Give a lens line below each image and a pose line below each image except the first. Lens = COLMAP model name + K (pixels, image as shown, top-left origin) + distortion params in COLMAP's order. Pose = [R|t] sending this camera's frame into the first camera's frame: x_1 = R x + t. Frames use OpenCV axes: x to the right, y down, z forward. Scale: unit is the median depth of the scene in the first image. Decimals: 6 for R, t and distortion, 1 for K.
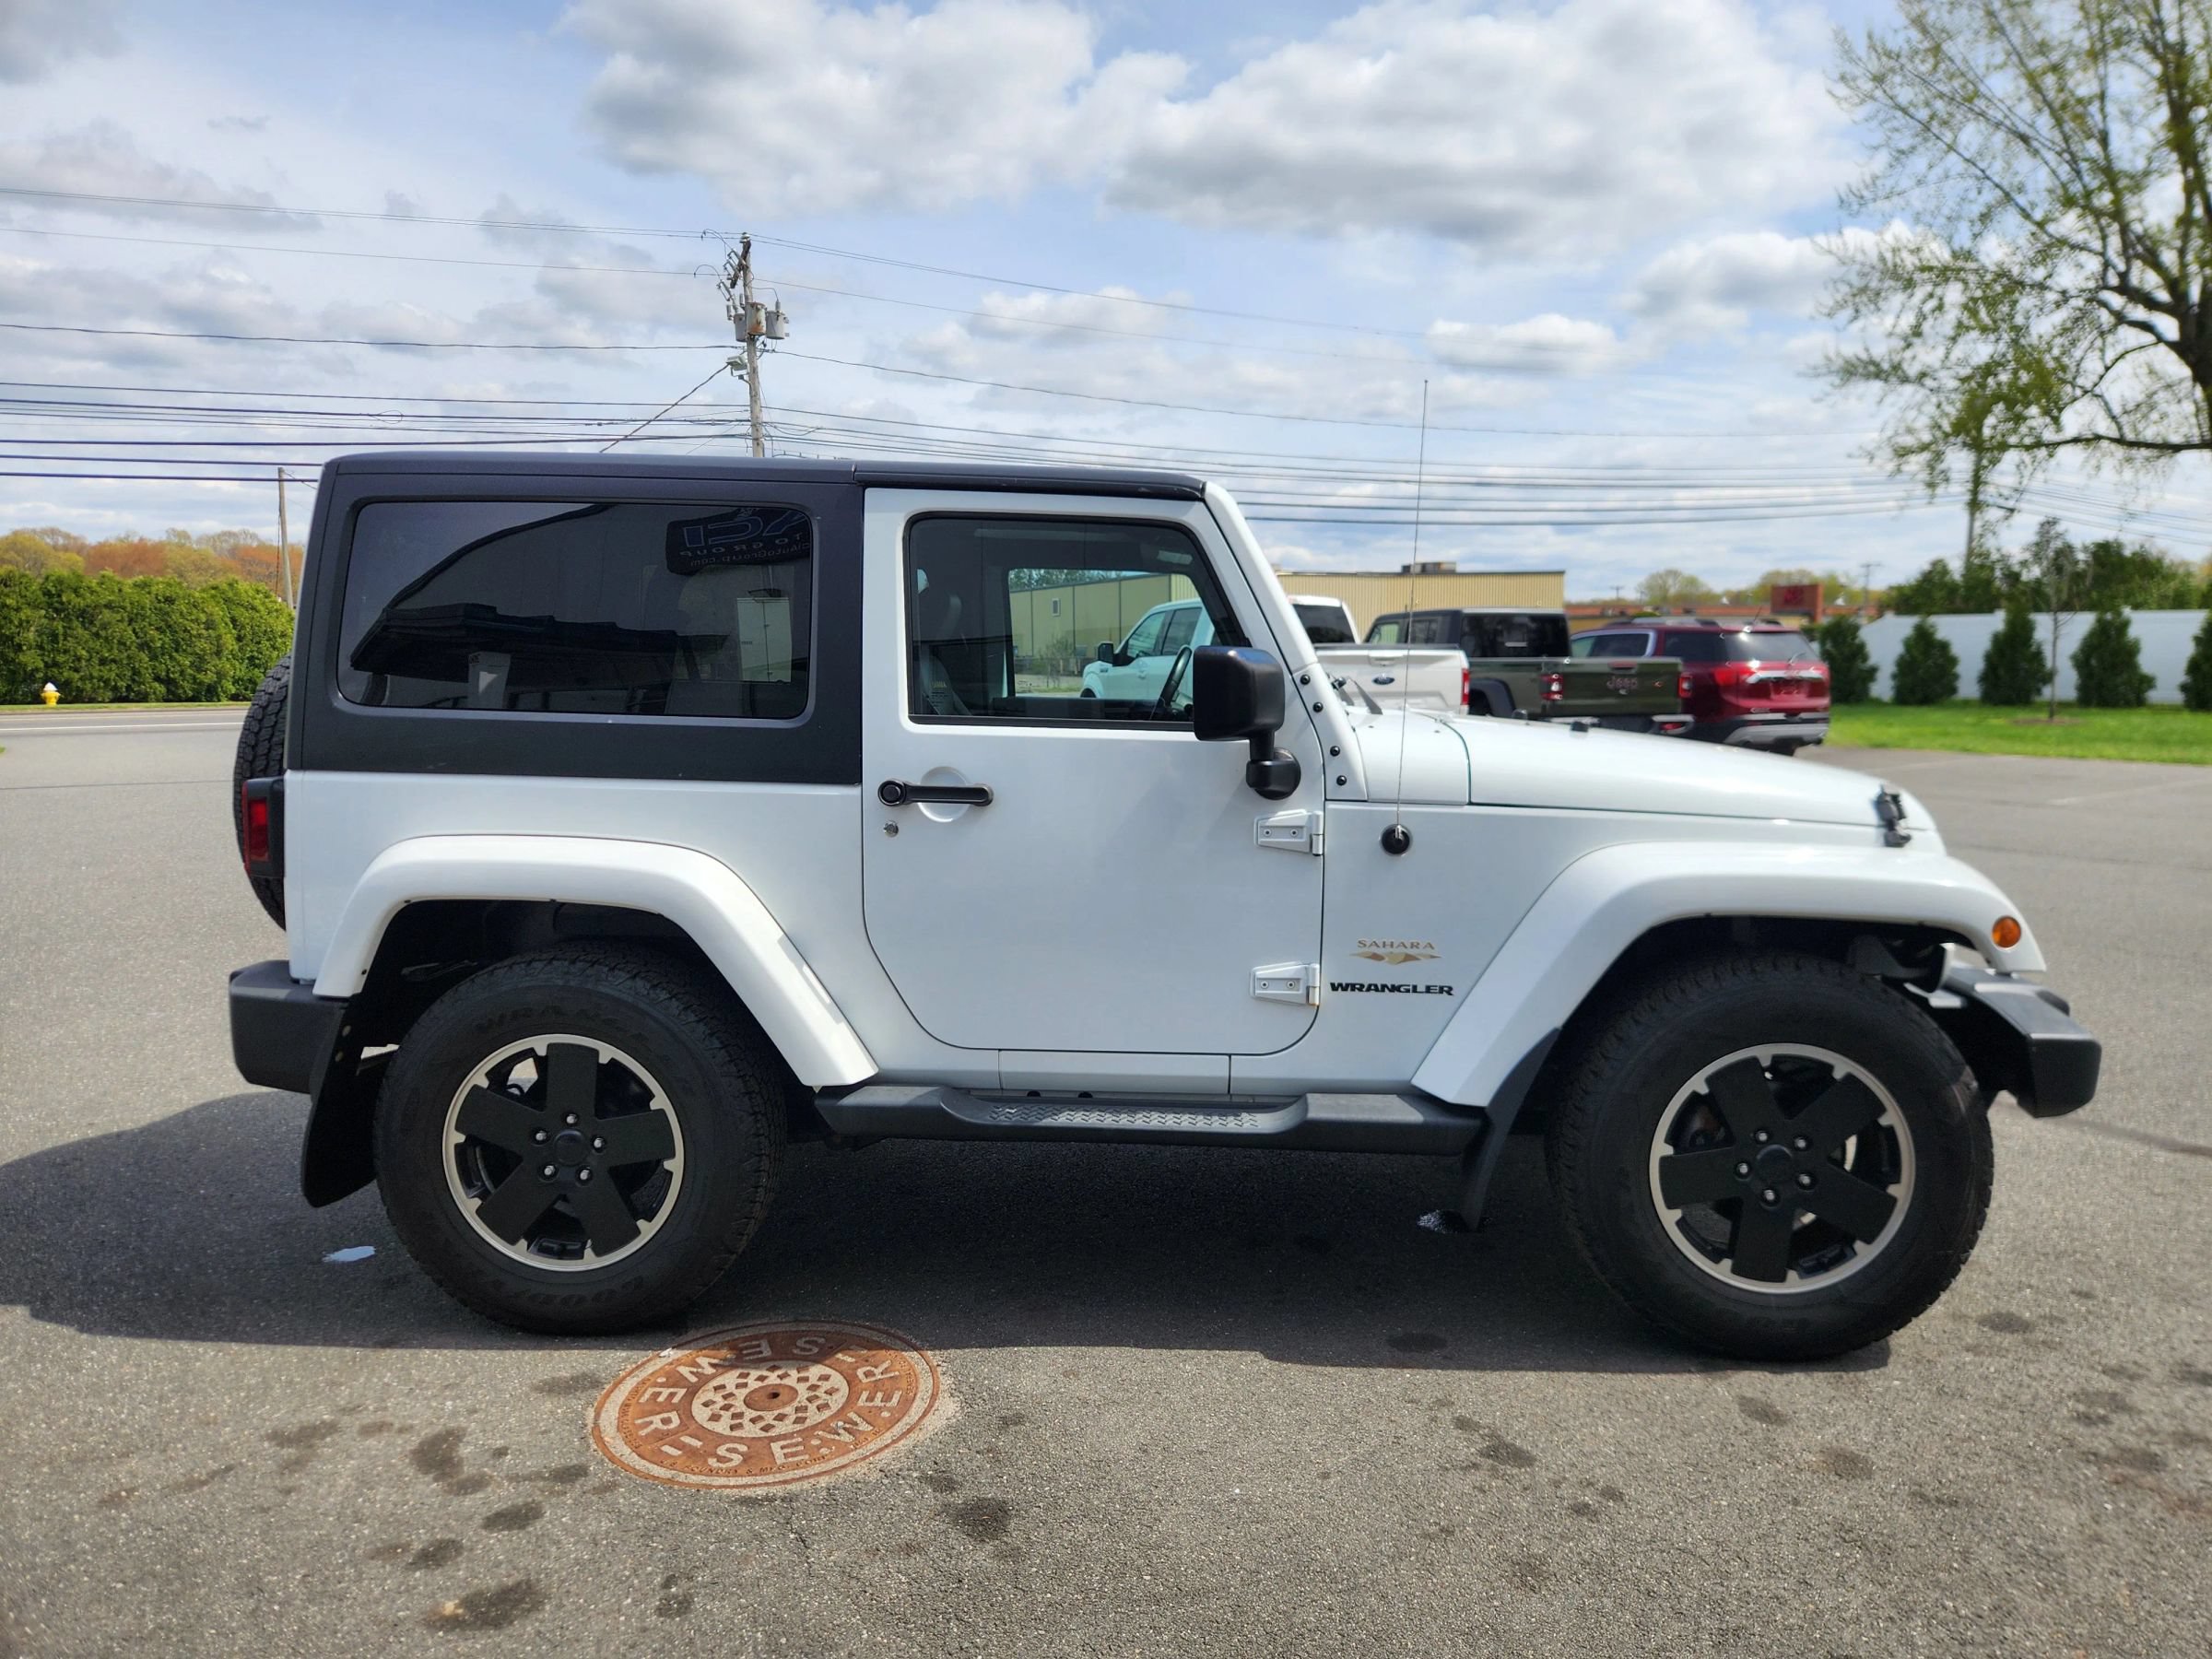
lens RADIAL K [[1488.2, 0, 1116.2], [0, 1488.2, 820.1], [0, 0, 1]] dist [0.066198, -0.054633]
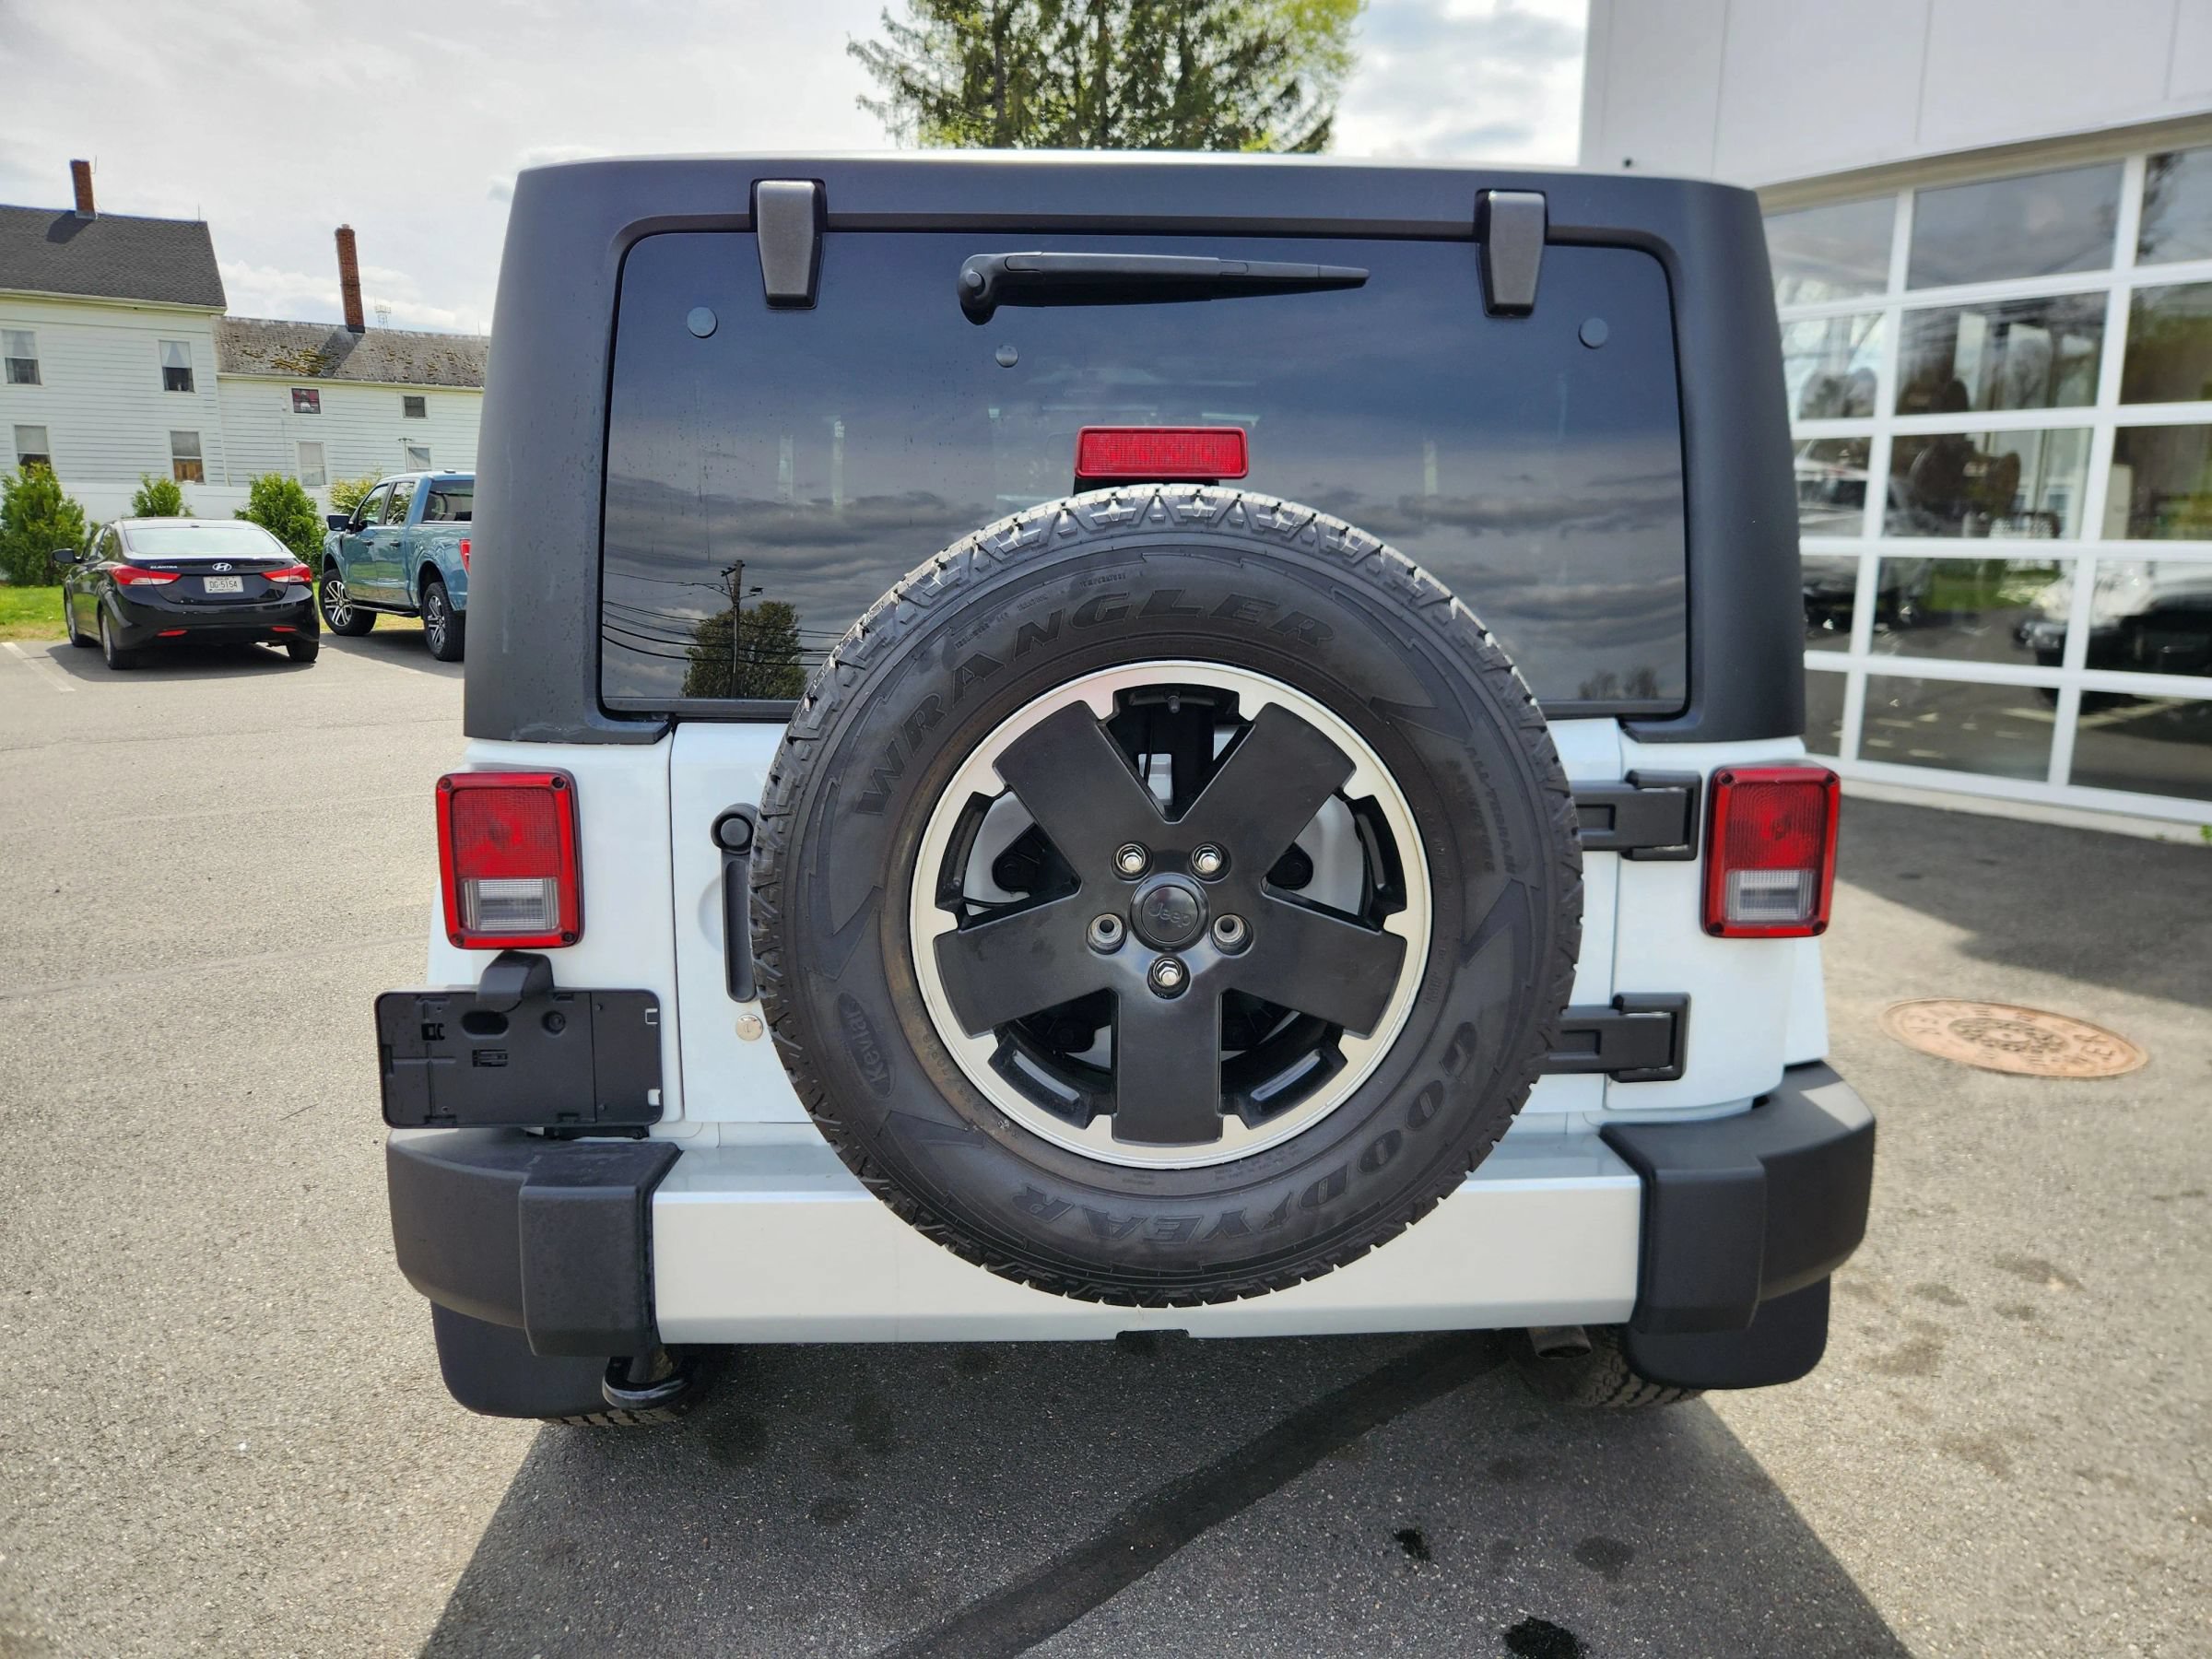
lens RADIAL K [[1488.2, 0, 1113.6], [0, 1488.2, 821.1], [0, 0, 1]] dist [0.066198, -0.054633]
pose [[-0.100430, -0.188643, 0.976897, -1.118363], [0.104826, 0.974390, 0.198935, -0.148293], [-0.989407, 0.122383, -0.078083, 1.338929]]
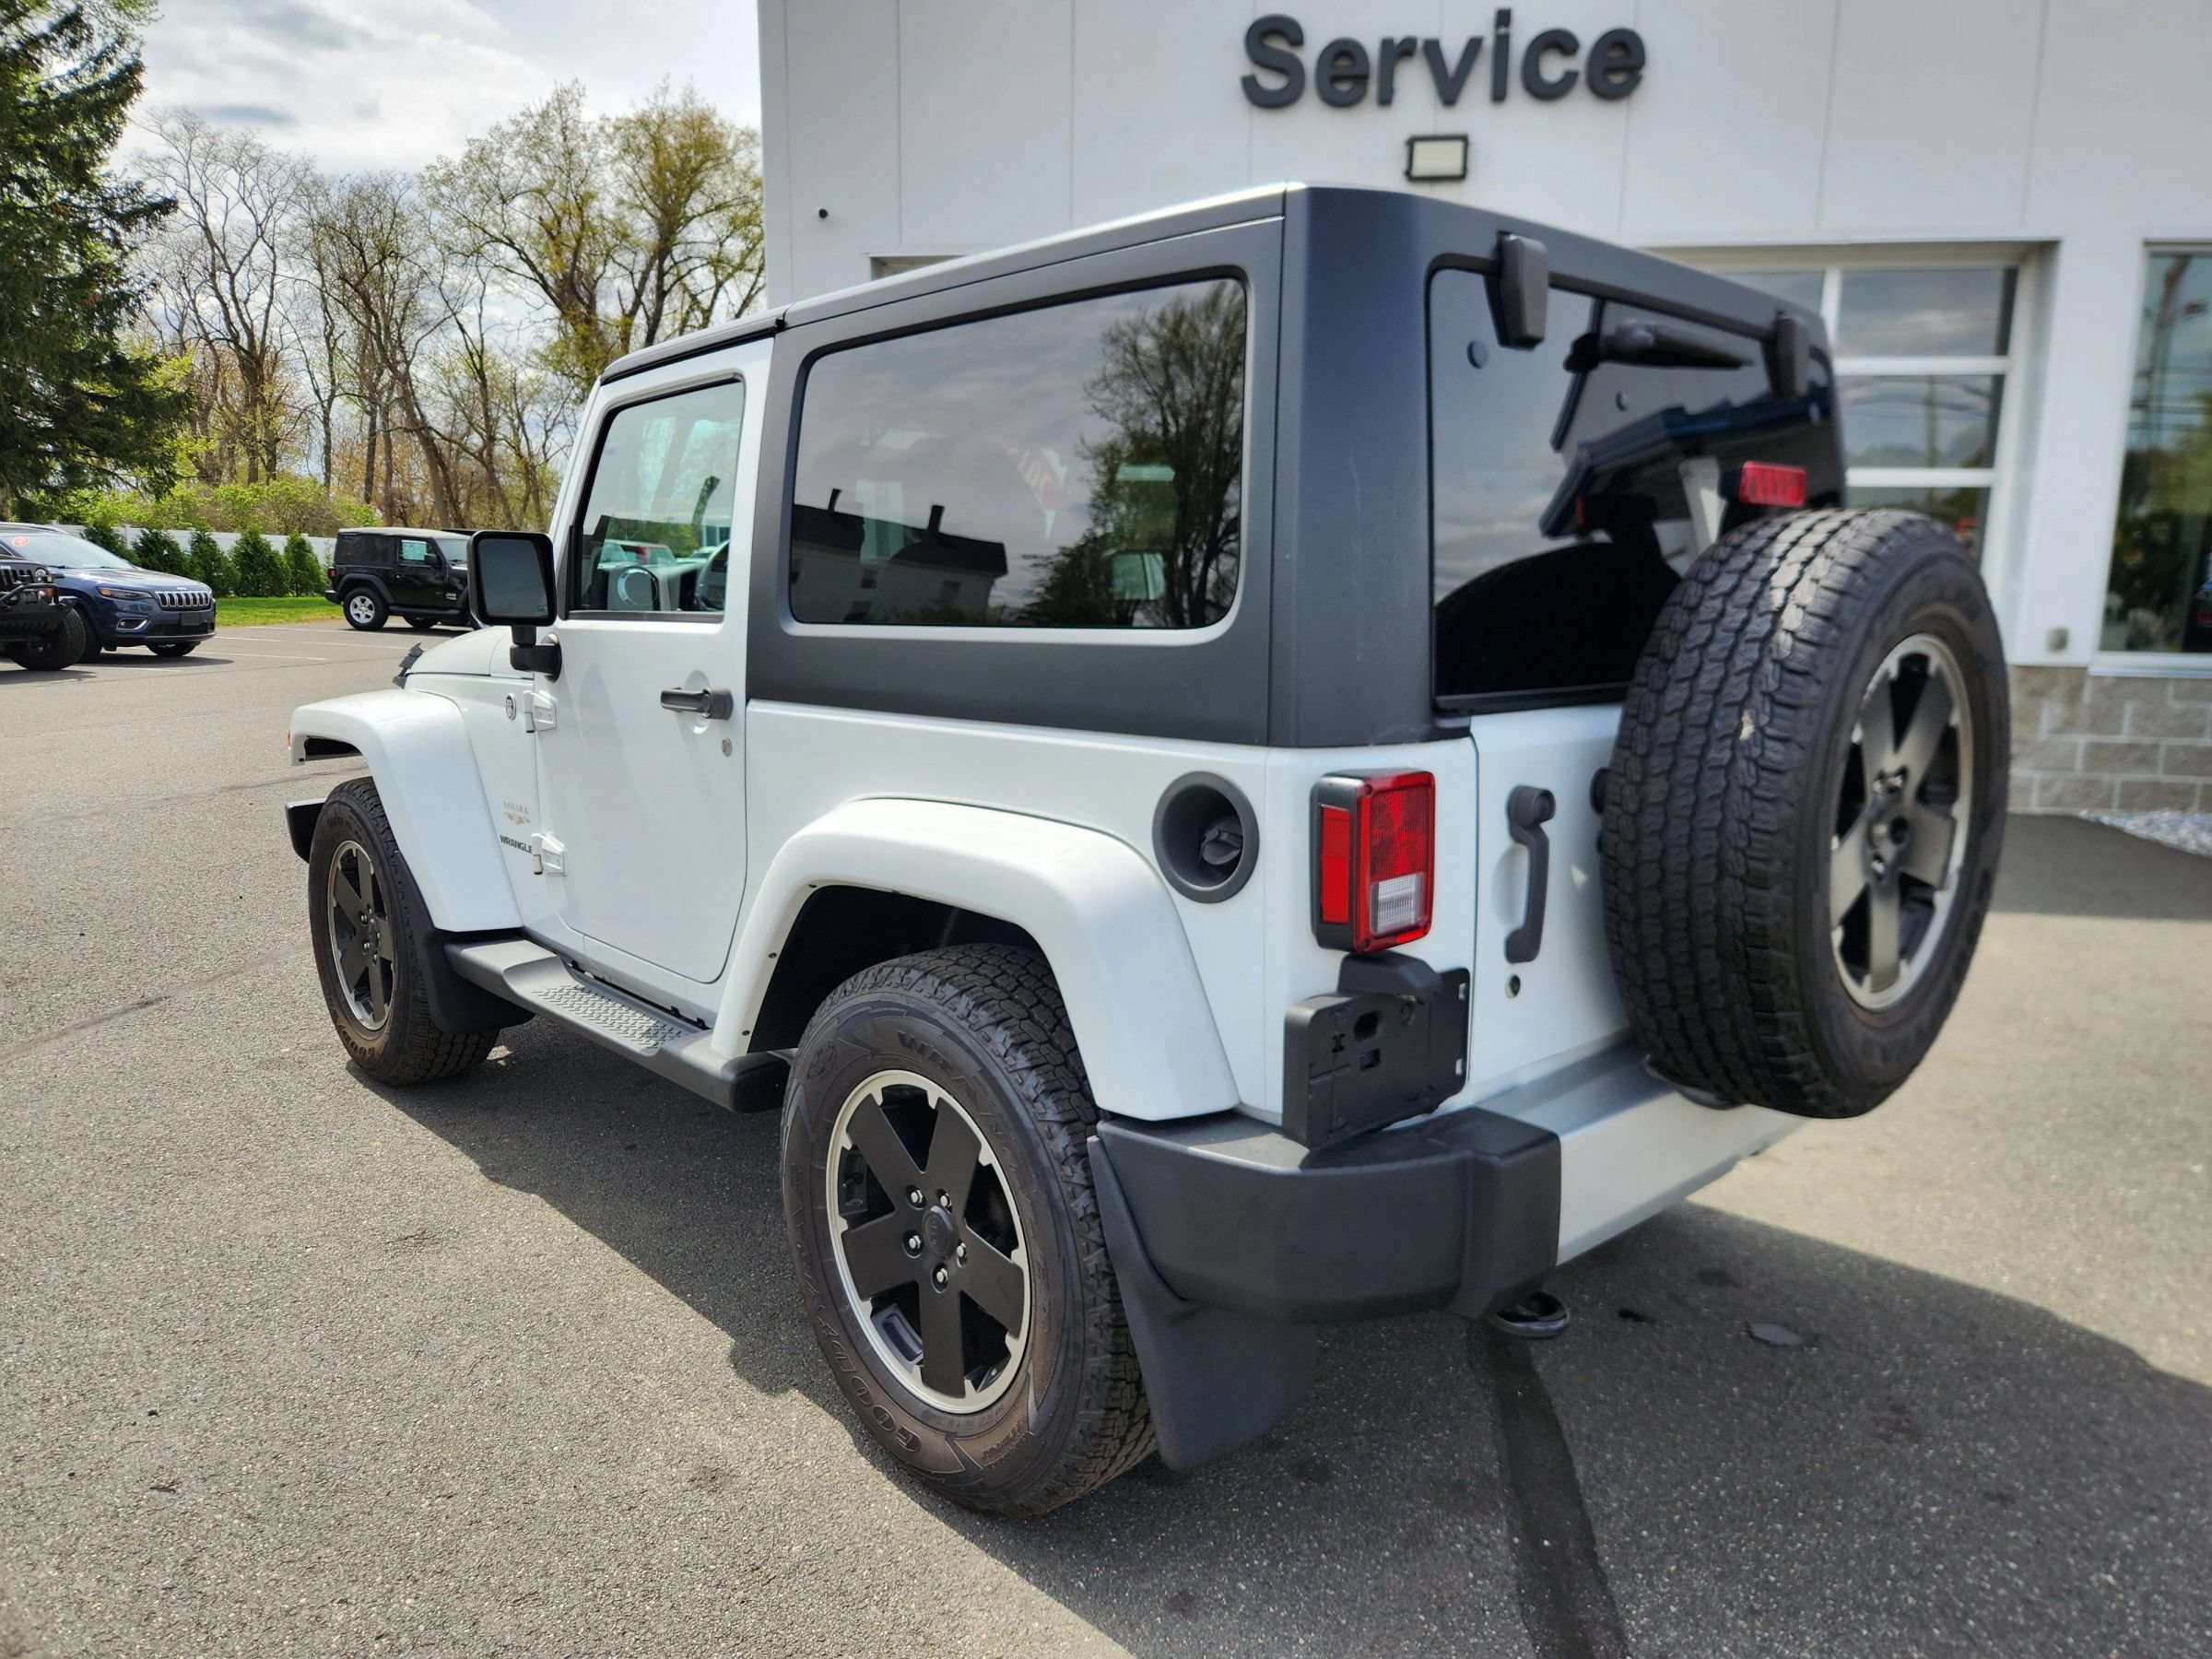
lens RADIAL K [[1488.2, 0, 1114.8], [0, 1488.2, 833.5], [0, 0, 1]] dist [0.066198, -0.054633]
pose [[-0.731602, -0.127356, 0.669730, -0.859480], [0.064050, 0.965210, 0.253512, -0.206977], [-0.678716, 0.228366, -0.697992, 1.977128]]
